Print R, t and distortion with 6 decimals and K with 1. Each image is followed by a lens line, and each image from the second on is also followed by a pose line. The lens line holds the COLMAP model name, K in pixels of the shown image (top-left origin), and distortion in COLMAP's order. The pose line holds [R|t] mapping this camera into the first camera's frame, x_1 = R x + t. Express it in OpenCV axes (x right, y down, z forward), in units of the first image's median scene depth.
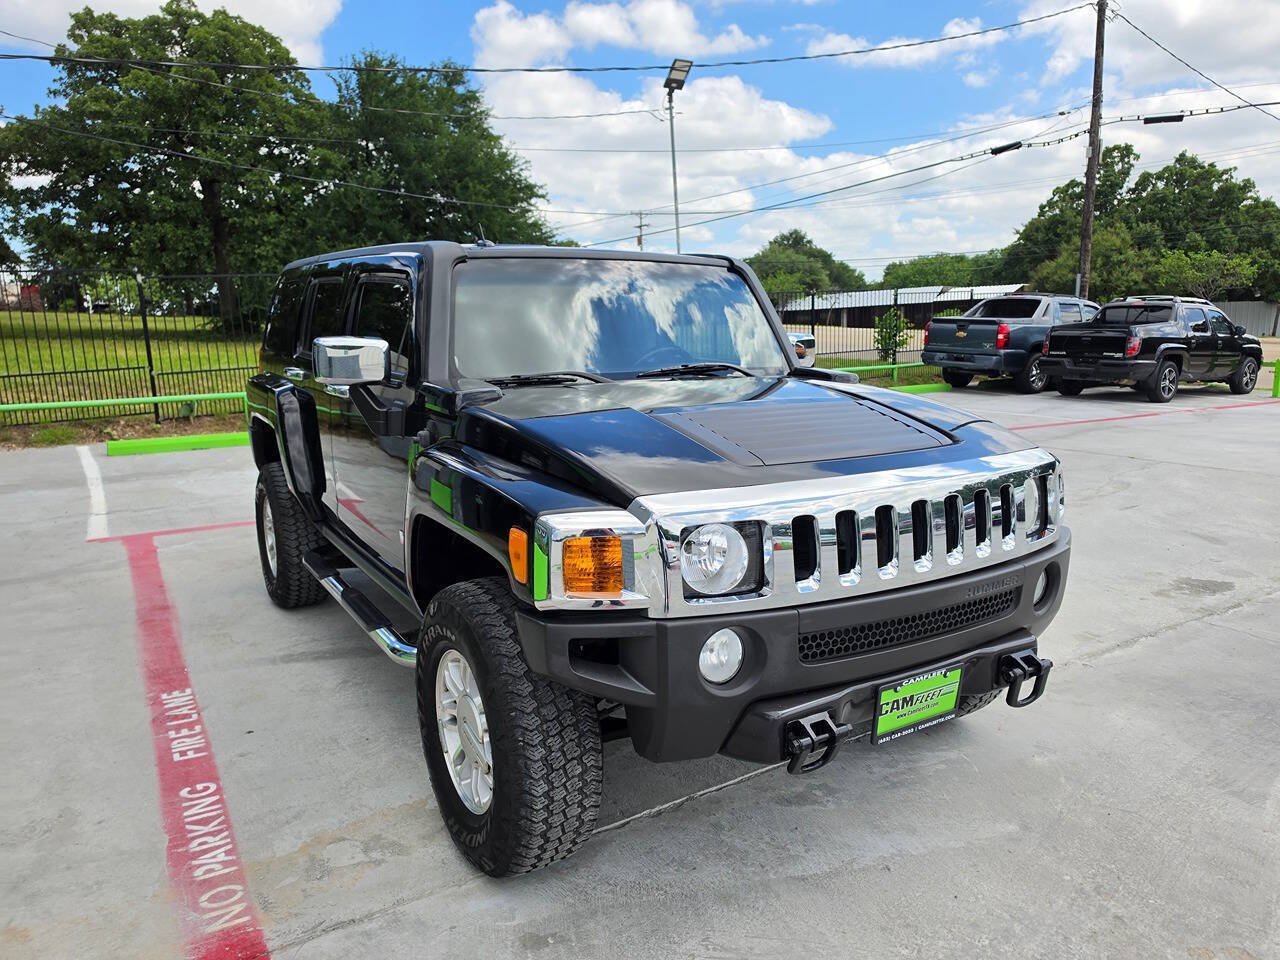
lens RADIAL K [[900.3, 0, 653.8], [0, 900.3, 491.6], [0, 0, 1]] dist [0.004376, -0.006627]
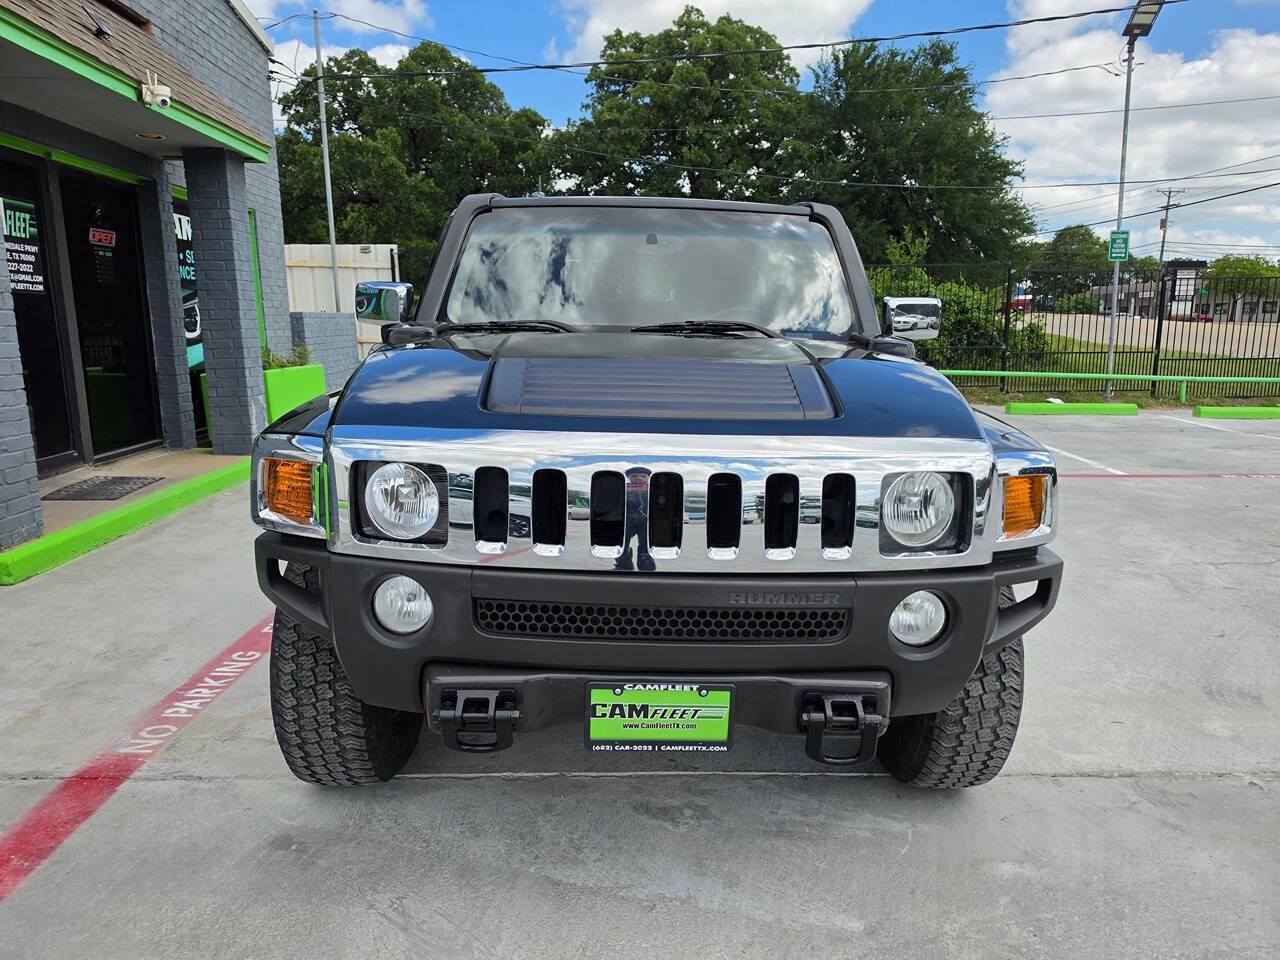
lens RADIAL K [[898.2, 0, 644.8], [0, 898.2, 497.7], [0, 0, 1]] dist [0.008399, -0.007042]
pose [[0.857334, 0.130068, -0.498056, 0.421997], [-0.122012, 0.991325, 0.048860, -0.003076], [0.500091, 0.018880, 0.865767, 0.173263]]
